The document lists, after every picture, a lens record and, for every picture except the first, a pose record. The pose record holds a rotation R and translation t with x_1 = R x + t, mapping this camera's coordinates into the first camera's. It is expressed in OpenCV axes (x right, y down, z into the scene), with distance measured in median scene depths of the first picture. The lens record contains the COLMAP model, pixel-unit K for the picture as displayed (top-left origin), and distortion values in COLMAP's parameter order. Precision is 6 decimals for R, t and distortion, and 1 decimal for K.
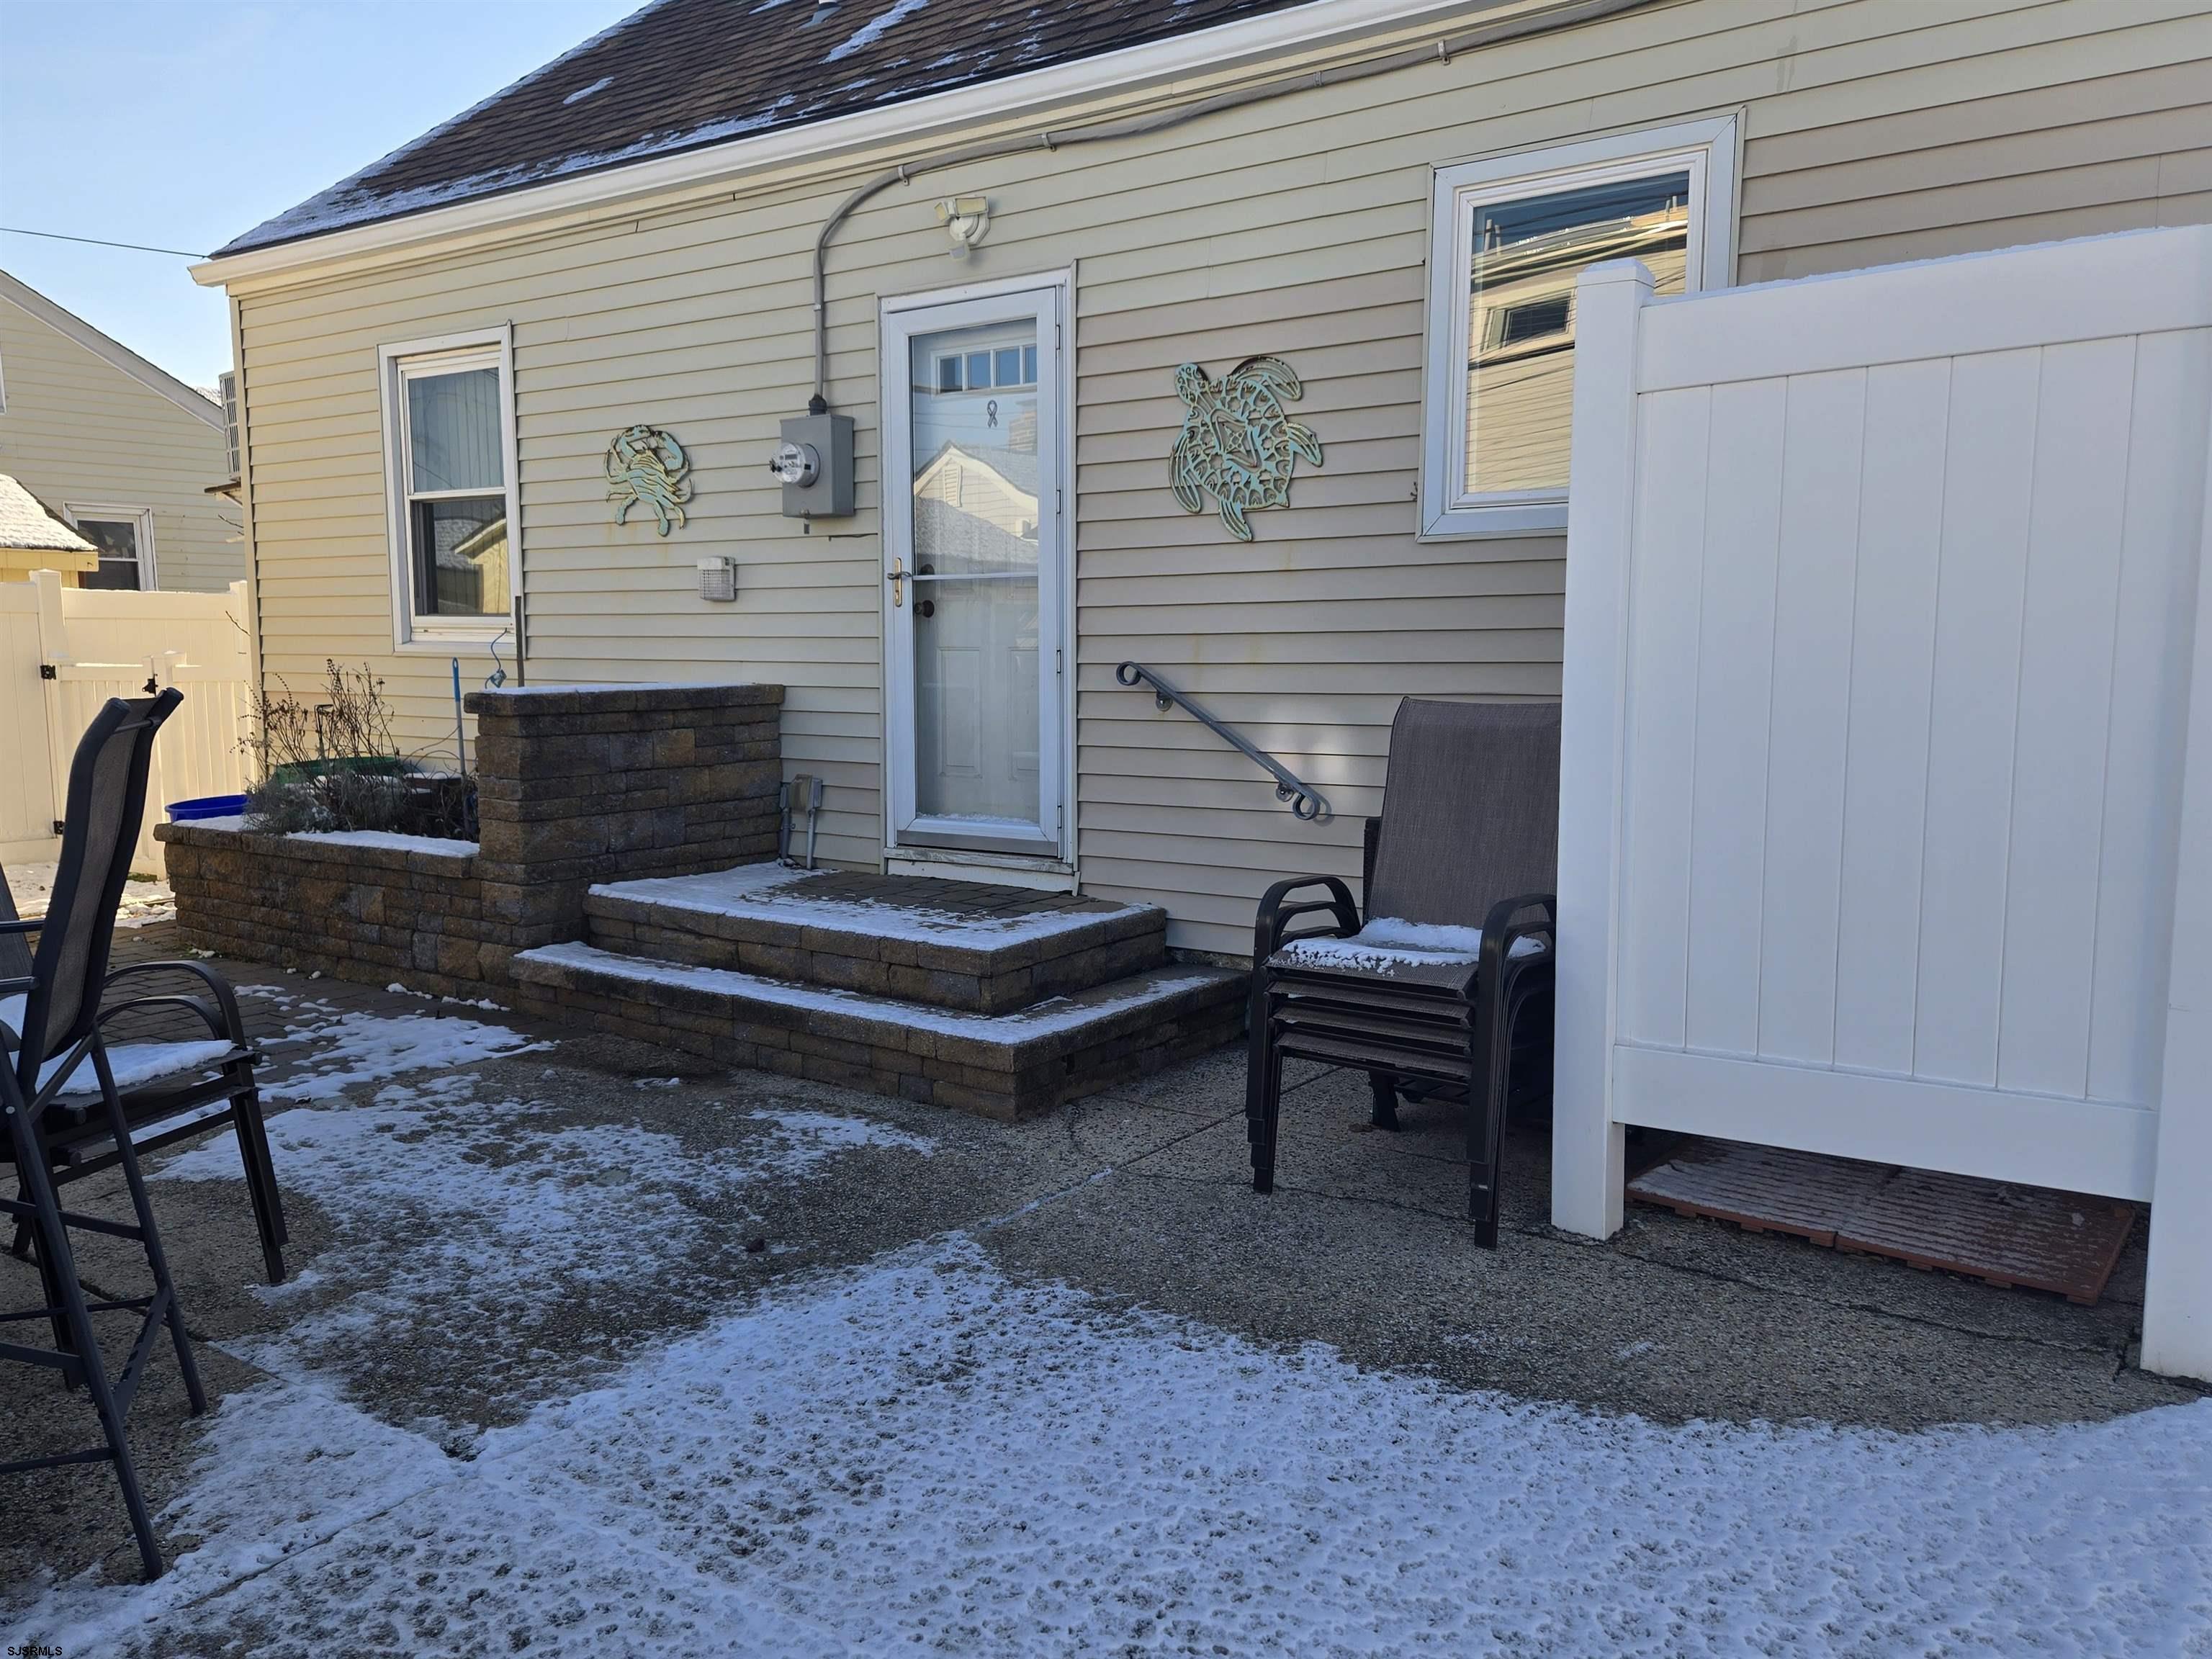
lens RADIAL K [[1697.4, 0, 1104.5], [0, 1697.4, 842.9], [0, 0, 1]] dist [0.066050, -0.027912]
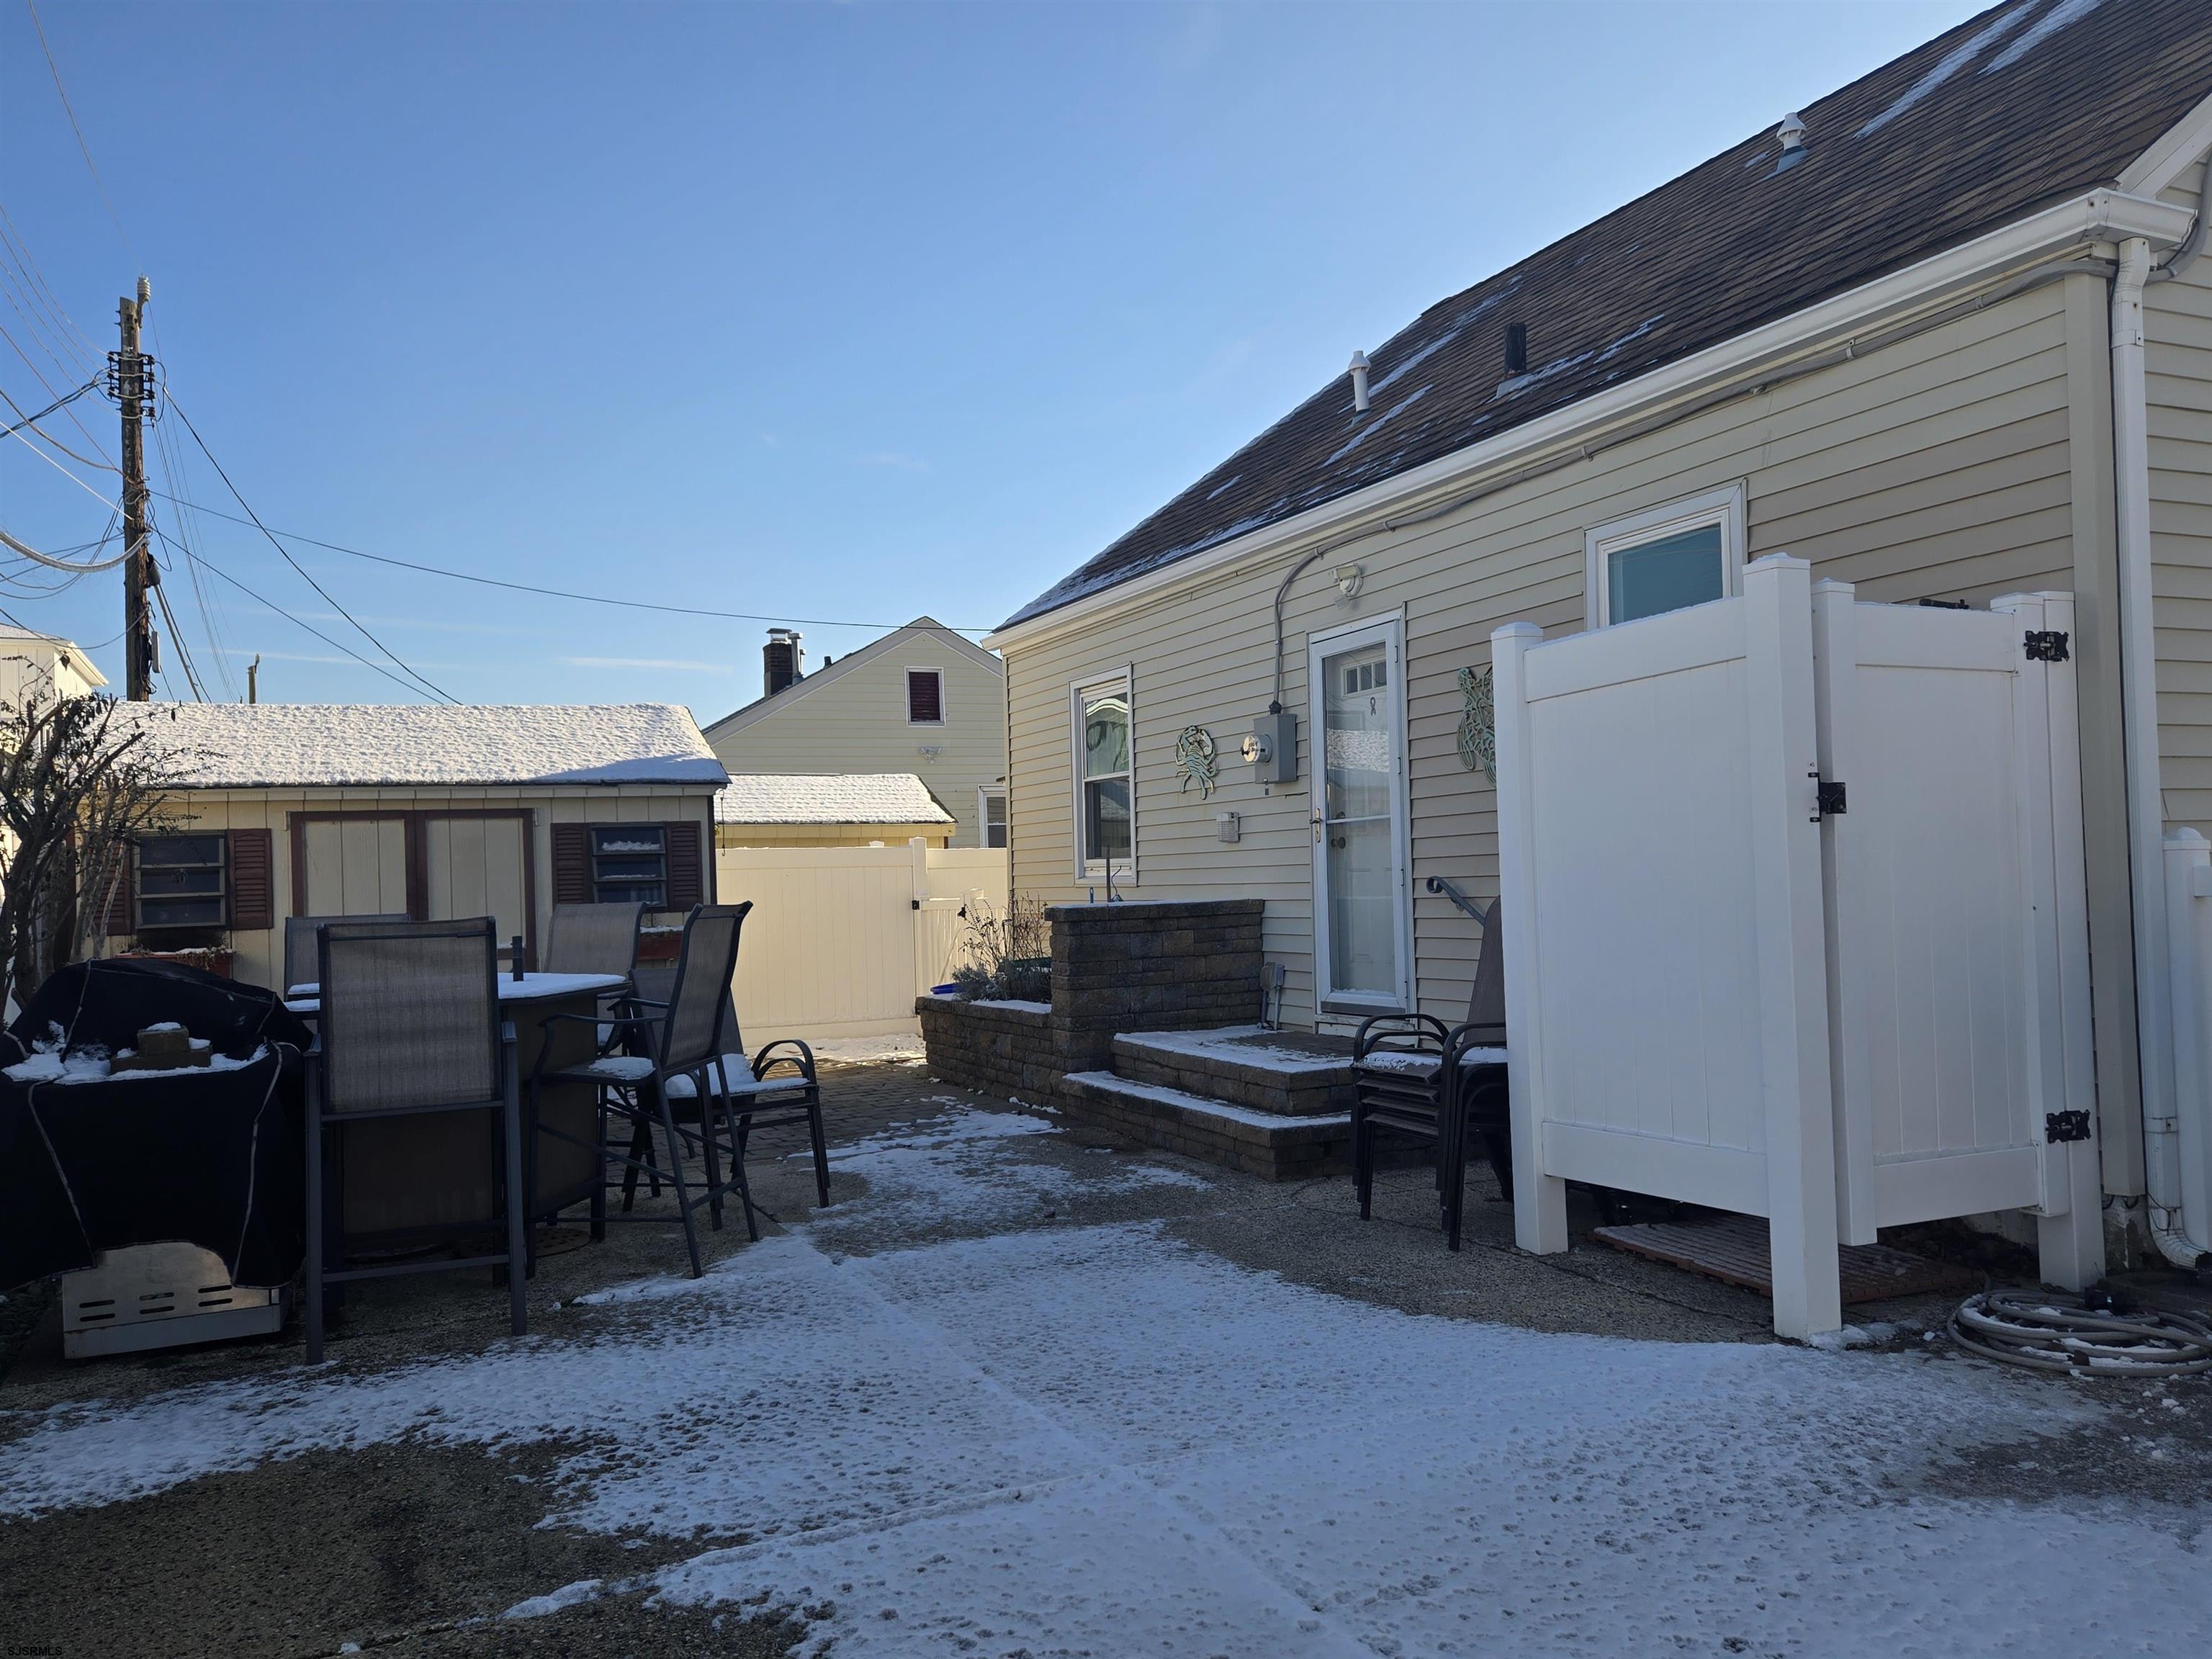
lens RADIAL K [[1697.4, 0, 1112.1], [0, 1697.4, 828.9], [0, 0, 1]] dist [0.066050, -0.027912]
pose [[0.870160, -0.040960, -0.491065, 0.432765], [-0.028394, 0.990716, -0.132949, 0.044156], [0.491951, 0.129630, 0.860918, -0.312505]]
